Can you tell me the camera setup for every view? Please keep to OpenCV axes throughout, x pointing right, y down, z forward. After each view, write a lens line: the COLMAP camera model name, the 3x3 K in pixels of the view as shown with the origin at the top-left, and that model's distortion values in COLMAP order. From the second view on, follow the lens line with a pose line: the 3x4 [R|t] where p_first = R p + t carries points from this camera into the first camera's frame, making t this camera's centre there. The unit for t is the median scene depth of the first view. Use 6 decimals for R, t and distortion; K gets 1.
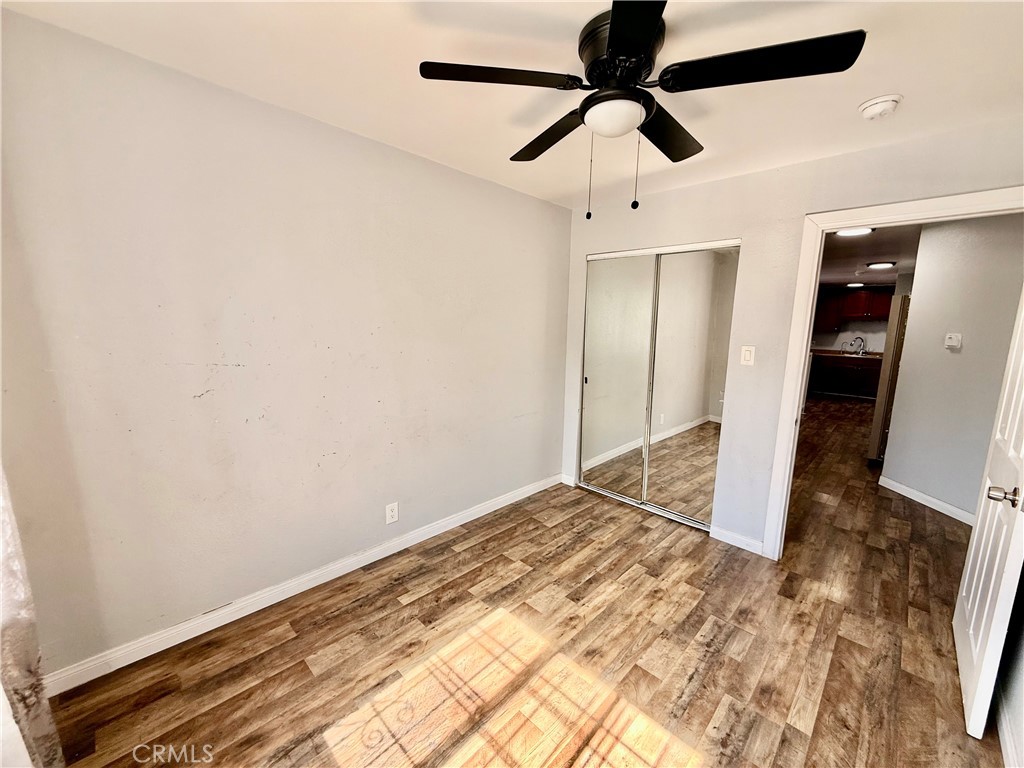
lens RADIAL K [[409.6, 0, 506.9], [0, 409.6, 387.4], [0, 0, 1]] dist [-0.002744, 0.000722]
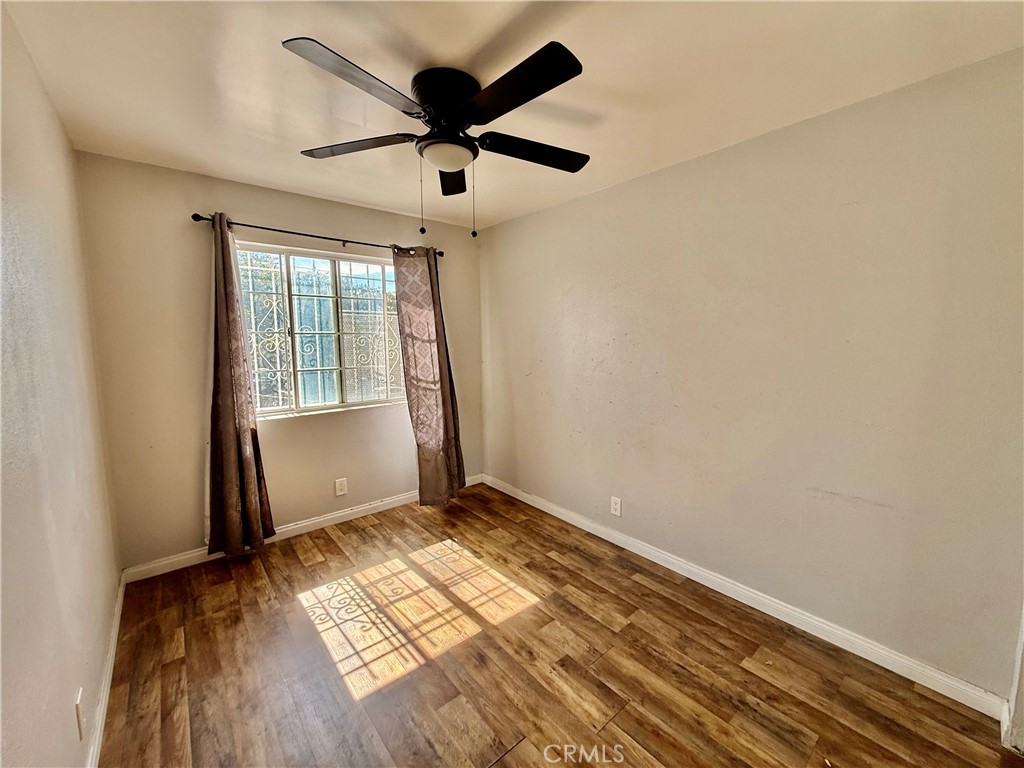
lens RADIAL K [[409.6, 0, 508.9], [0, 409.6, 379.2], [0, 0, 1]] dist [-0.002744, 0.000722]
pose [[-0.102780, 0.072146, -0.992084, 0.985745], [-0.156207, 0.983821, 0.087728, -0.100331], [0.982362, 0.163987, -0.089848, 0.904869]]
